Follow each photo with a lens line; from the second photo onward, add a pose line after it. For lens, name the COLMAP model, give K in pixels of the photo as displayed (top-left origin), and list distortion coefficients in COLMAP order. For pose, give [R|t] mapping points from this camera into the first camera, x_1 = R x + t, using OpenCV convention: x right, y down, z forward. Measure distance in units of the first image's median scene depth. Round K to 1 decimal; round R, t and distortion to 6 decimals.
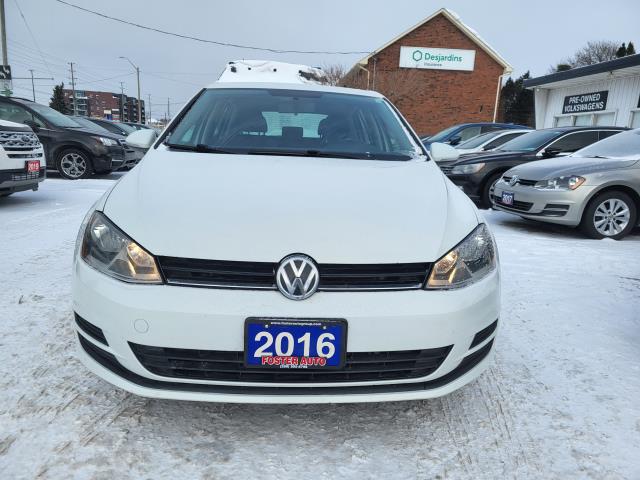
lens RADIAL K [[489.1, 0, 322.5], [0, 489.1, 239.3], [0, 0, 1]] dist [0.053625, -0.015455]
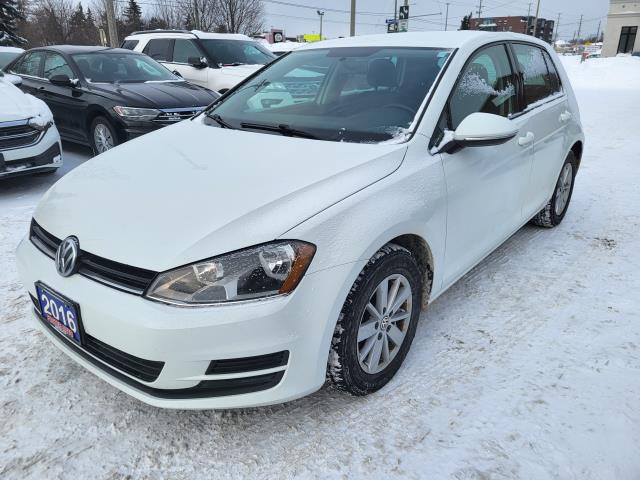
lens RADIAL K [[489.1, 0, 321.9], [0, 489.1, 239.8], [0, 0, 1]] dist [0.053625, -0.015455]
pose [[0.721840, 0.197576, -0.663258, 0.998016], [-0.103615, 0.978433, 0.178696, -0.200632], [0.684259, -0.060267, 0.726744, 0.505866]]
